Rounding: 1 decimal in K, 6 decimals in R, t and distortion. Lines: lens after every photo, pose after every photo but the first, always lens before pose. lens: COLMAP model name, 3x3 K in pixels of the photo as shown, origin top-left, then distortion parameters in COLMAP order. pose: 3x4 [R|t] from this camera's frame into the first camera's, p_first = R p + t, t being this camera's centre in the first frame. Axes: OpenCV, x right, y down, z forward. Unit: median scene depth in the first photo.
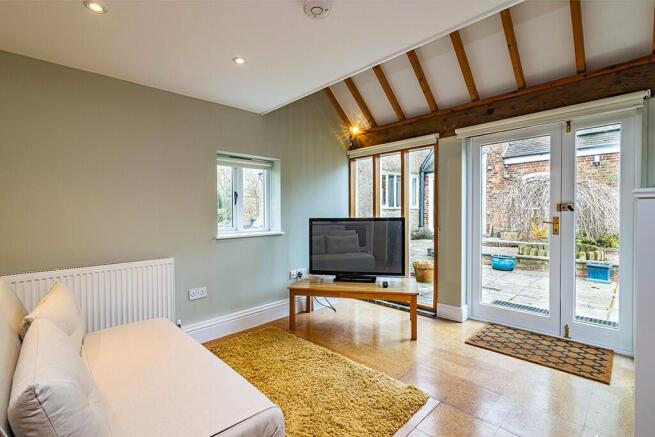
lens RADIAL K [[301.1, 0, 324.3], [0, 301.1, 219.1], [0, 0, 1]] dist [-0.002221, -0.000466]
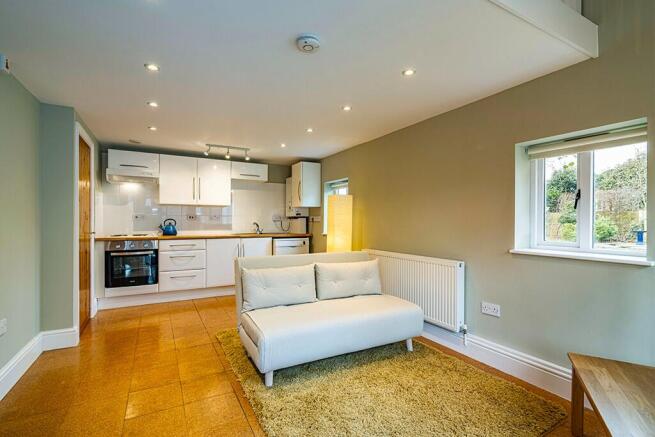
lens RADIAL K [[301.1, 0, 323.2], [0, 301.1, 221.2], [0, 0, 1]] dist [-0.002221, -0.000466]
pose [[-0.279264, 0.003002, -0.960210, 0.582627], [-0.012027, 0.999906, 0.006624, -0.021113], [0.960139, 0.013398, -0.279202, 0.732876]]
